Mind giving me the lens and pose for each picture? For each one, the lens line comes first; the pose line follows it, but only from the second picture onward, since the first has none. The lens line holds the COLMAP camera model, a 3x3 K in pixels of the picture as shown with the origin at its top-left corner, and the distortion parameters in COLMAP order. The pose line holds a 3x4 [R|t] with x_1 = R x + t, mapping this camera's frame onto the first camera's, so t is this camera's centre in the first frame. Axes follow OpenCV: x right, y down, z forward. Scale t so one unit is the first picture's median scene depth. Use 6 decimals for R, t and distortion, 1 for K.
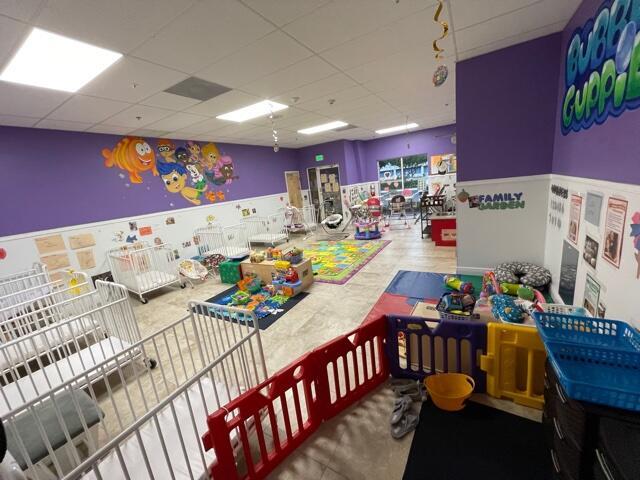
lens RADIAL K [[259.8, 0, 320.0], [0, 259.8, 238.0], [0, 0, 1]] dist [-0.000304, 0.000461]
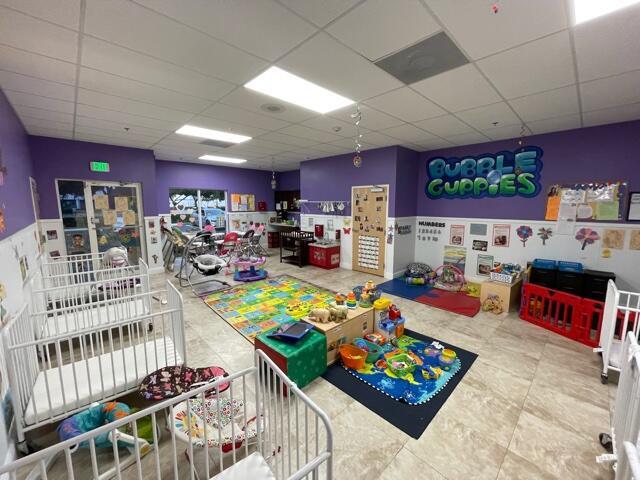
lens RADIAL K [[259.8, 0, 320.0], [0, 259.8, 238.0], [0, 0, 1]] dist [-0.000304, 0.000461]
pose [[0.269130, -0.007998, 0.963071, -0.746029], [0.172345, 0.984225, -0.039988, -0.076142], [-0.947558, 0.176742, 0.266263, 0.710810]]
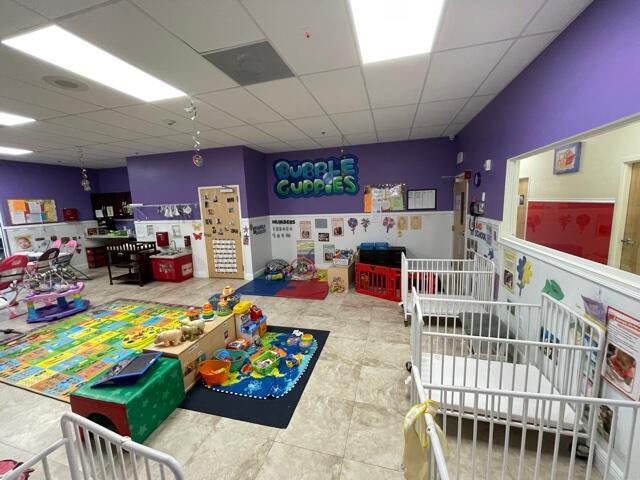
lens RADIAL K [[259.8, 0, 320.0], [0, 259.8, 238.0], [0, 0, 1]] dist [-0.000304, 0.000461]
pose [[-0.252890, -0.008079, 0.967461, -0.741159], [0.271334, 0.959243, 0.078936, -0.074635], [-0.928668, 0.282467, -0.240391, 0.694707]]
